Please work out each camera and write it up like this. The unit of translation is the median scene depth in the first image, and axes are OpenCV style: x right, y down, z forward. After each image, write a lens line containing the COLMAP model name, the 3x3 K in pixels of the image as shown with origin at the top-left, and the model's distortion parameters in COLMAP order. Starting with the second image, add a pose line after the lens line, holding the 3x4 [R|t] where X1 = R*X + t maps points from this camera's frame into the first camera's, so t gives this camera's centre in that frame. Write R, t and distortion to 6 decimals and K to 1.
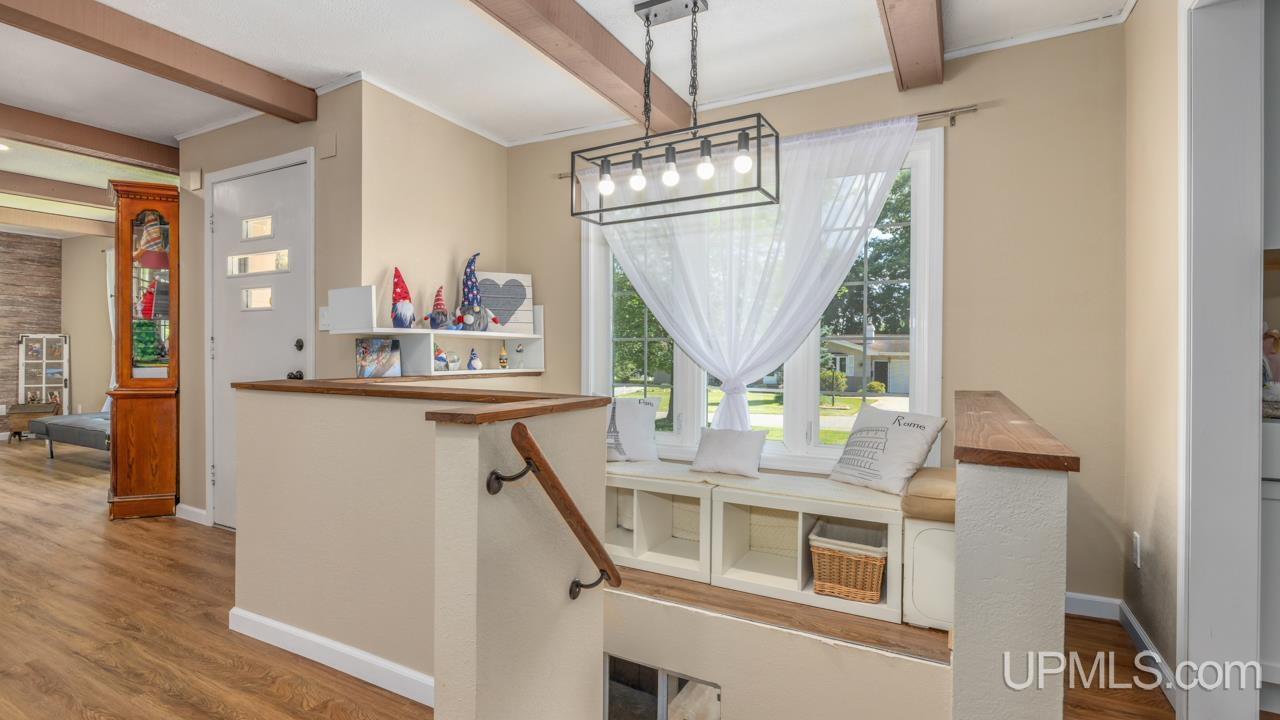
lens RADIAL K [[602.2, 0, 636.8], [0, 602.2, 352.8], [0, 0, 1]] dist [-0.003514, 0.000178]
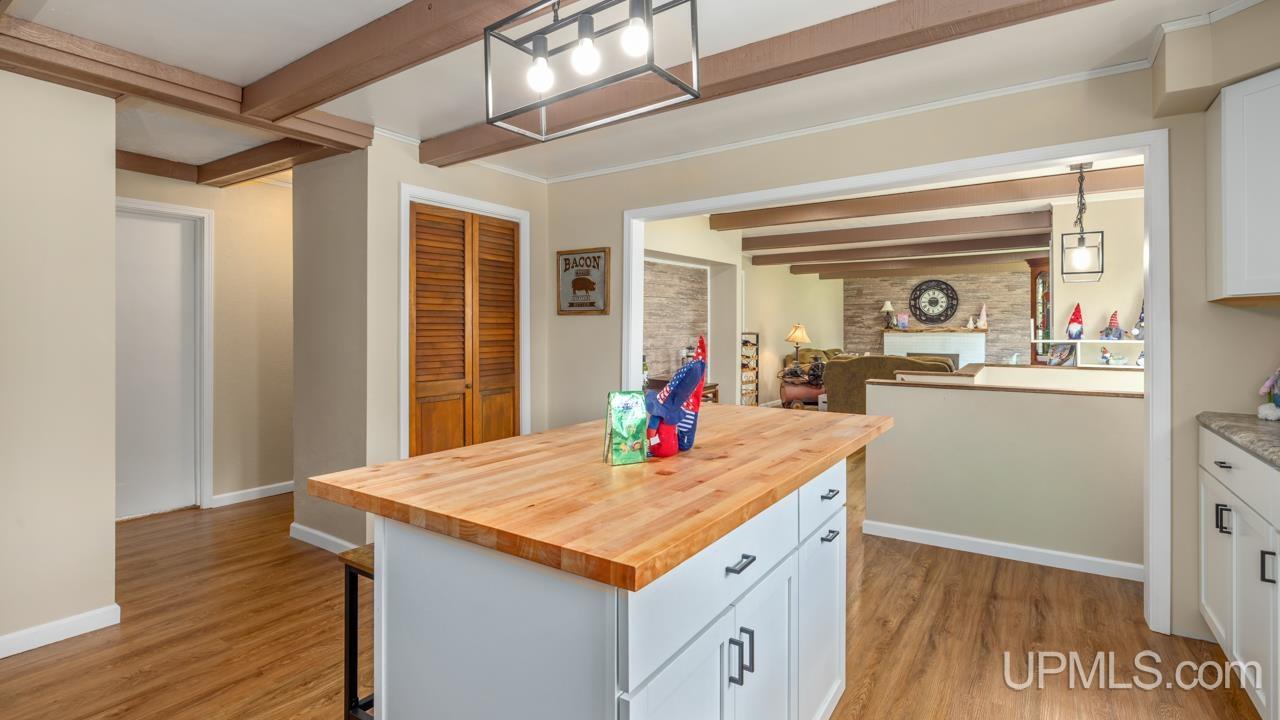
lens RADIAL K [[595.0, 0, 638.9], [0, 595.0, 339.3], [0, 0, 1]] dist [-0.000868, 0.000057]
pose [[-0.091252, 0.011353, -0.995763, 1.286248], [-0.002781, 0.999928, 0.011655, -0.050127], [0.995824, 0.003832, -0.091214, -0.090173]]
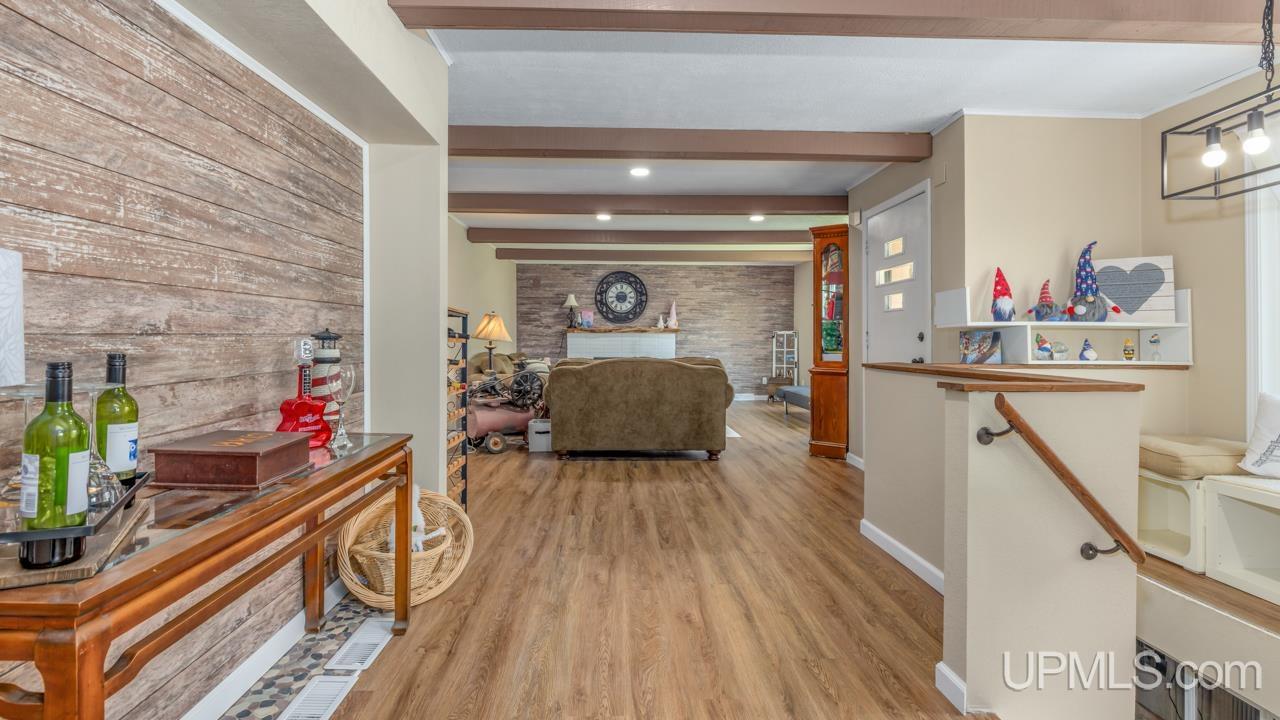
lens RADIAL K [[595.0, 0, 638.9], [0, 595.0, 339.3], [0, 0, 1]] dist [-0.000868, 0.000057]
pose [[0.512204, -0.005353, -0.858847, 0.192493], [-0.003091, 0.999963, -0.008076, 0.003438], [0.858858, 0.006791, 0.512168, -0.134838]]
